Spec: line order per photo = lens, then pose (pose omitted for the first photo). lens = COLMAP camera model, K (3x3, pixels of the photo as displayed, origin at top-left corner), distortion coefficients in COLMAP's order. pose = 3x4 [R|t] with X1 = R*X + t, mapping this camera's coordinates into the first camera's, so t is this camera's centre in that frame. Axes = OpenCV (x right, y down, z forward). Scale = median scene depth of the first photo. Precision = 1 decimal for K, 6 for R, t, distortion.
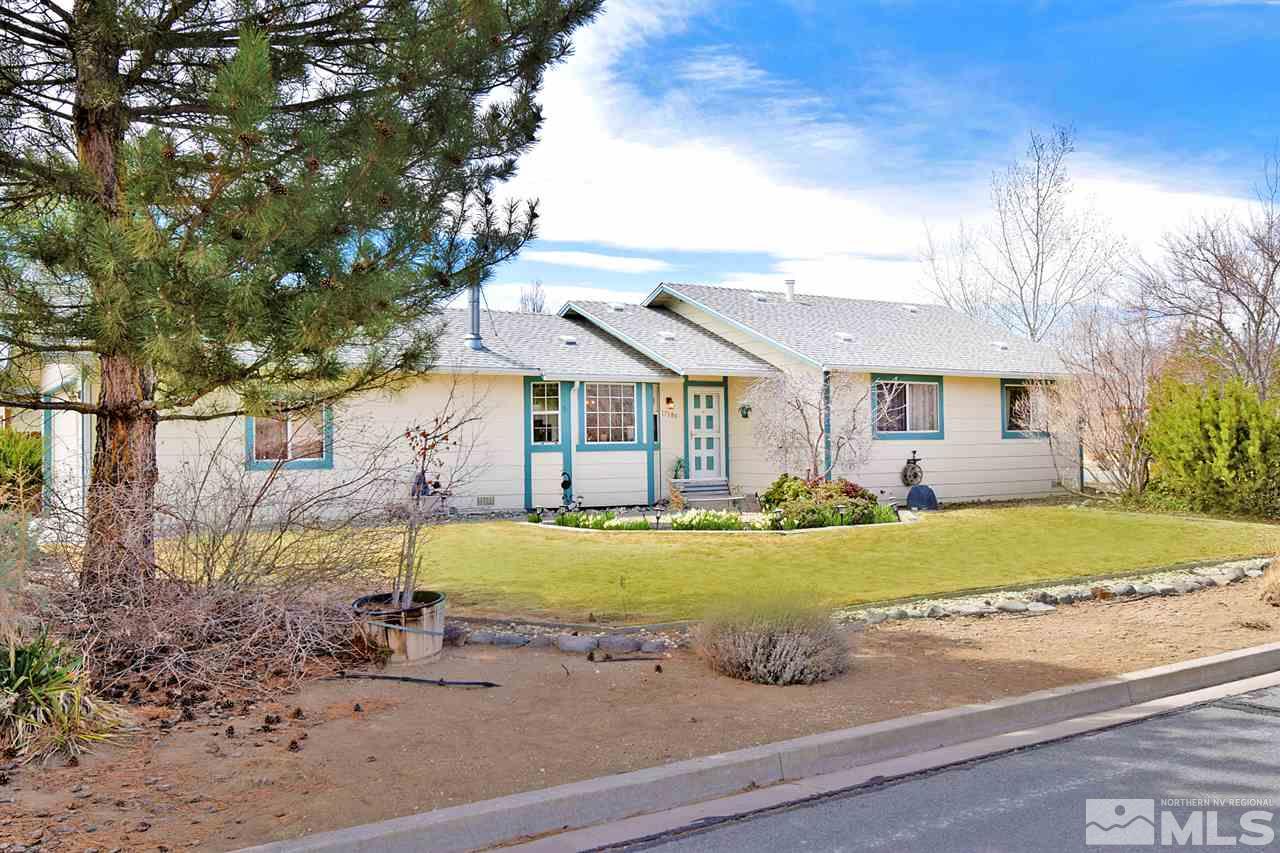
lens RADIAL K [[1058.8, 0, 631.1], [0, 1058.8, 423.9], [0, 0, 1]] dist [-0.027711, 0.005654]
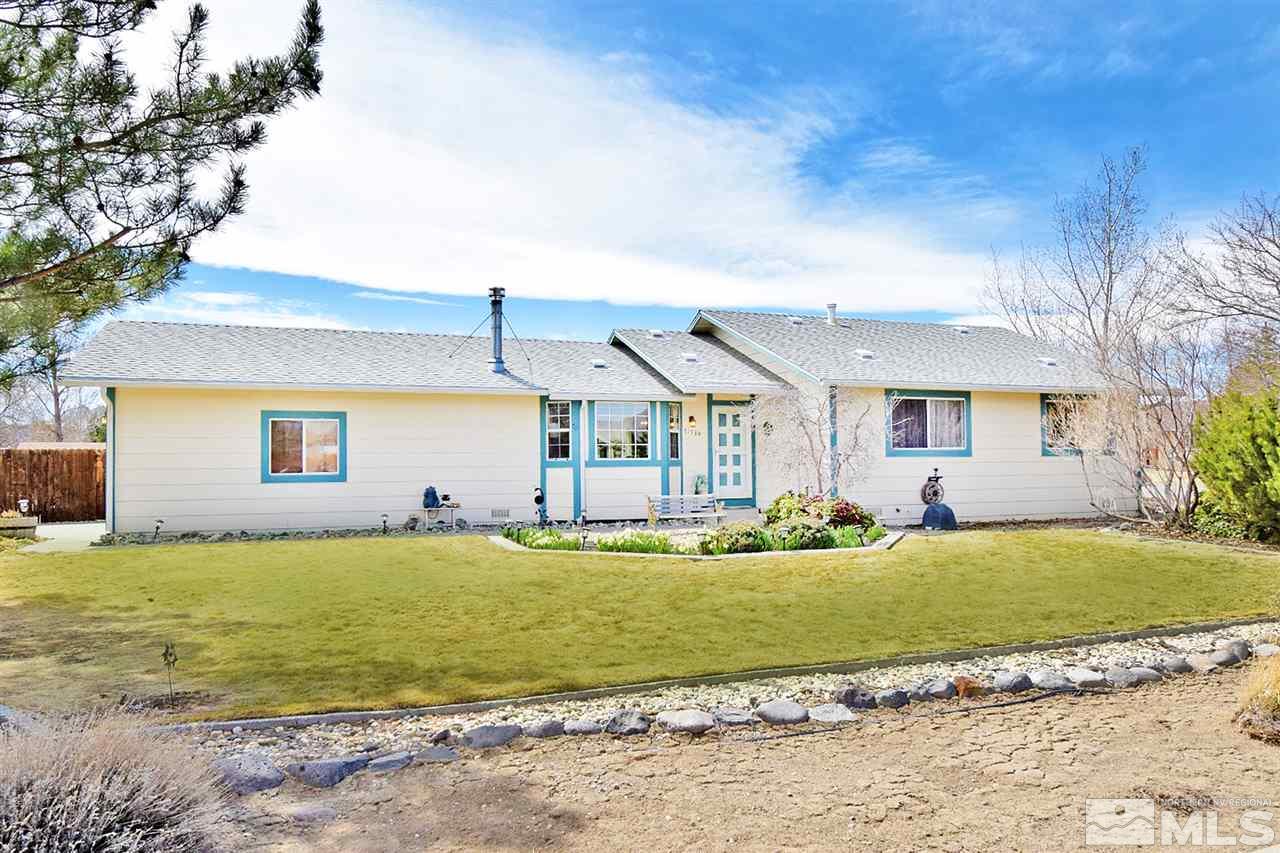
lens RADIAL K [[808.6, 0, 643.6], [0, 808.6, 438.7], [0, 0, 1]] dist [0.000636, -0.014602]
pose [[0.976495, -0.003684, -0.215508, 0.171592], [0.001993, 0.999966, -0.008062, 0.004021], [0.215530, 0.007443, 0.976469, 0.220044]]
